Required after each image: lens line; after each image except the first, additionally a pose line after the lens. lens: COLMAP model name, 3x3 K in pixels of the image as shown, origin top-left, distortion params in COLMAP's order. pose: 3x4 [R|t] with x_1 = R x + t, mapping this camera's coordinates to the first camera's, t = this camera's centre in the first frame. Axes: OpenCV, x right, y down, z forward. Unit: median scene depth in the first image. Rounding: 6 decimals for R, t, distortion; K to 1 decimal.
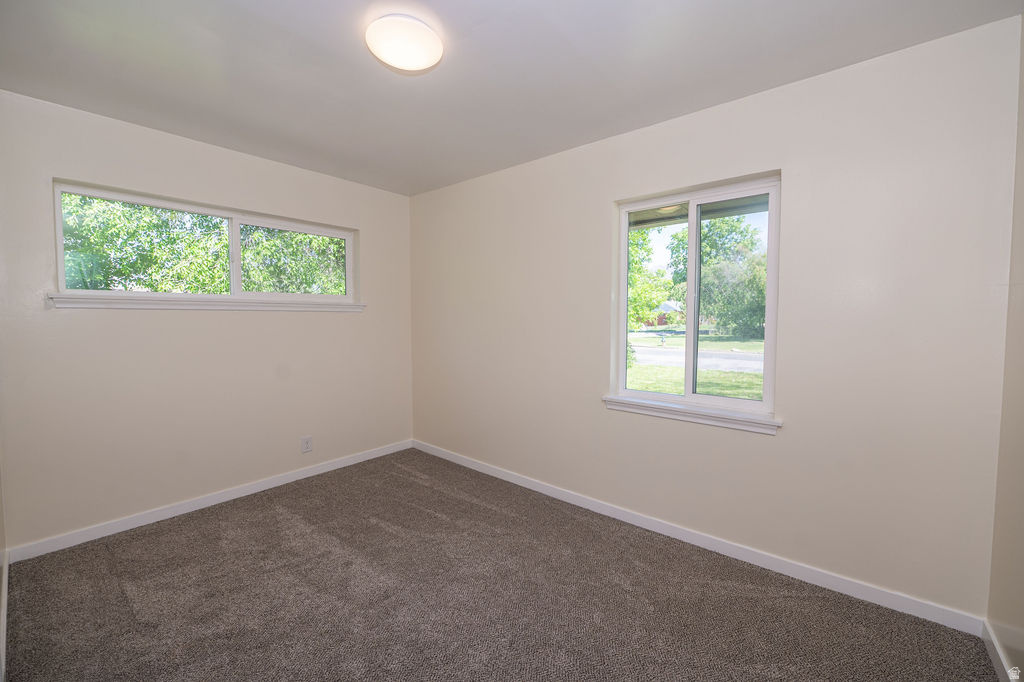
lens RADIAL K [[408.6, 0, 515.8], [0, 408.6, 338.9], [0, 0, 1]] dist [-0.007707, -0.001103]
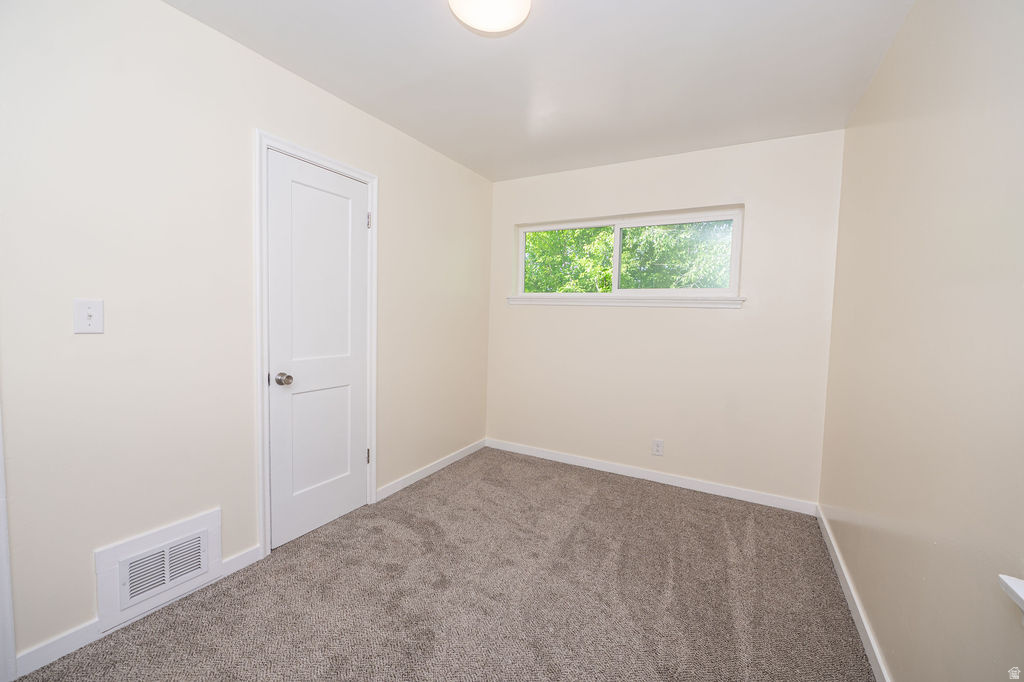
lens RADIAL K [[408.6, 0, 515.8], [0, 408.6, 338.9], [0, 0, 1]] dist [-0.007707, -0.001103]
pose [[0.185111, 0.059964, -0.980886, 0.444052], [-0.080156, 0.995732, 0.045745, -0.011082], [0.979443, 0.070156, 0.189127, 0.625513]]
